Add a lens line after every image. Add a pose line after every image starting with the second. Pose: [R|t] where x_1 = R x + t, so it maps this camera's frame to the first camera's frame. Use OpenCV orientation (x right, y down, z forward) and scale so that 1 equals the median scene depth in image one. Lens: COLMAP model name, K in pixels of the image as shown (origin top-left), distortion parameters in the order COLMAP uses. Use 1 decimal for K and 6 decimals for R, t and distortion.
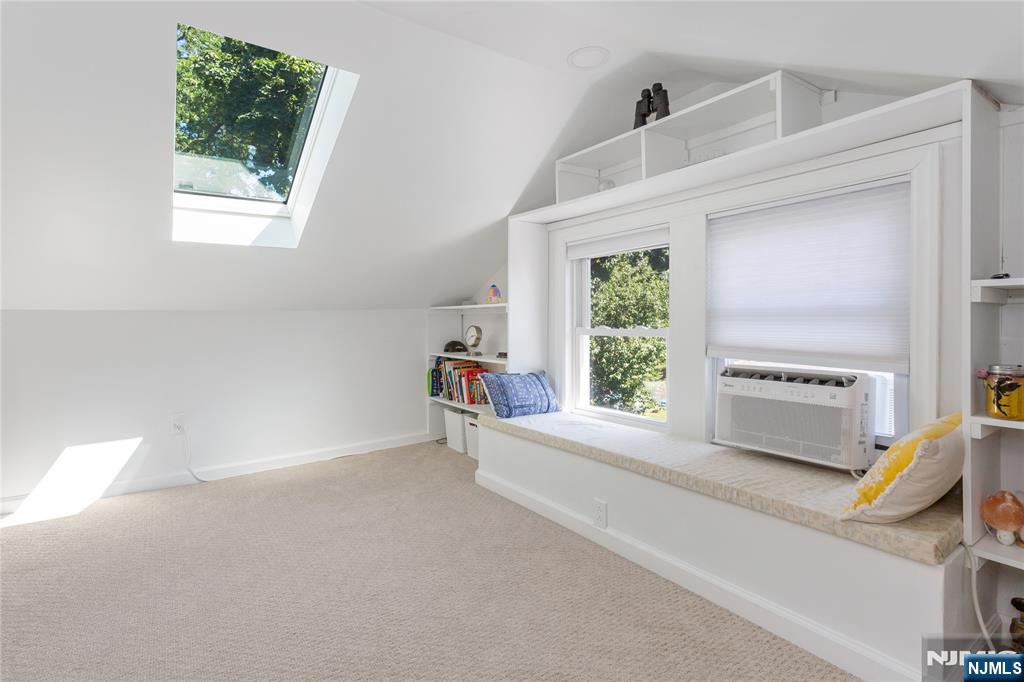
lens RADIAL K [[505.1, 0, 513.6], [0, 505.1, 320.3], [0, 0, 1]] dist [-0.000751, 0.000199]
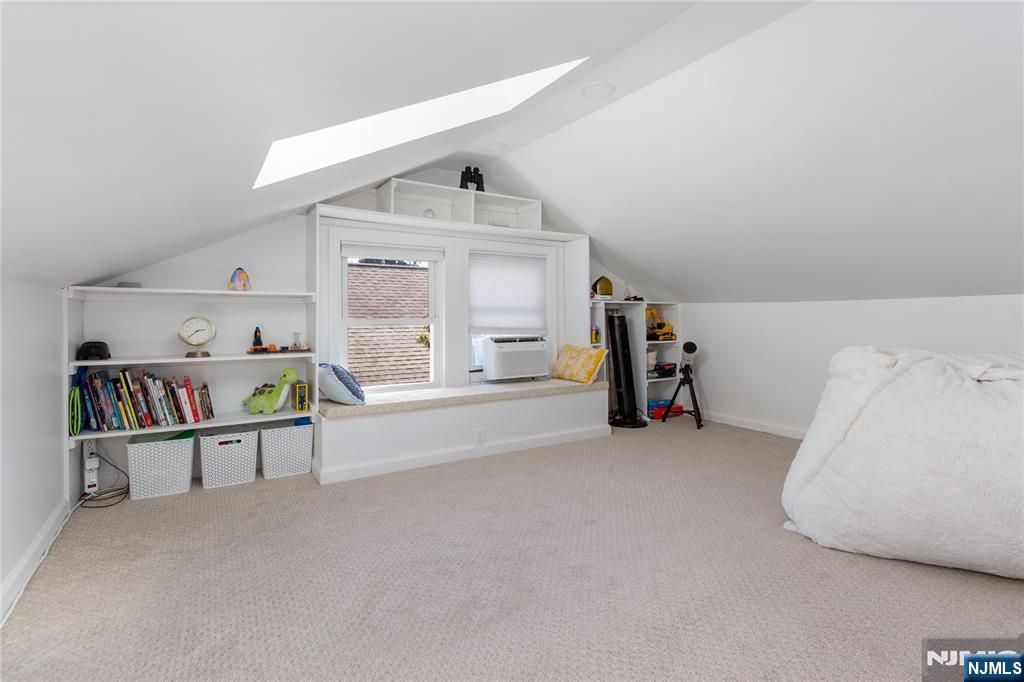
lens RADIAL K [[505.1, 0, 513.6], [0, 505.1, 320.3], [0, 0, 1]] dist [-0.000751, 0.000199]
pose [[0.033543, 0.001317, 0.999436, -1.300404], [0.003223, 0.999994, -0.001426, 0.027835], [-0.999432, 0.003269, 0.033538, 0.798243]]
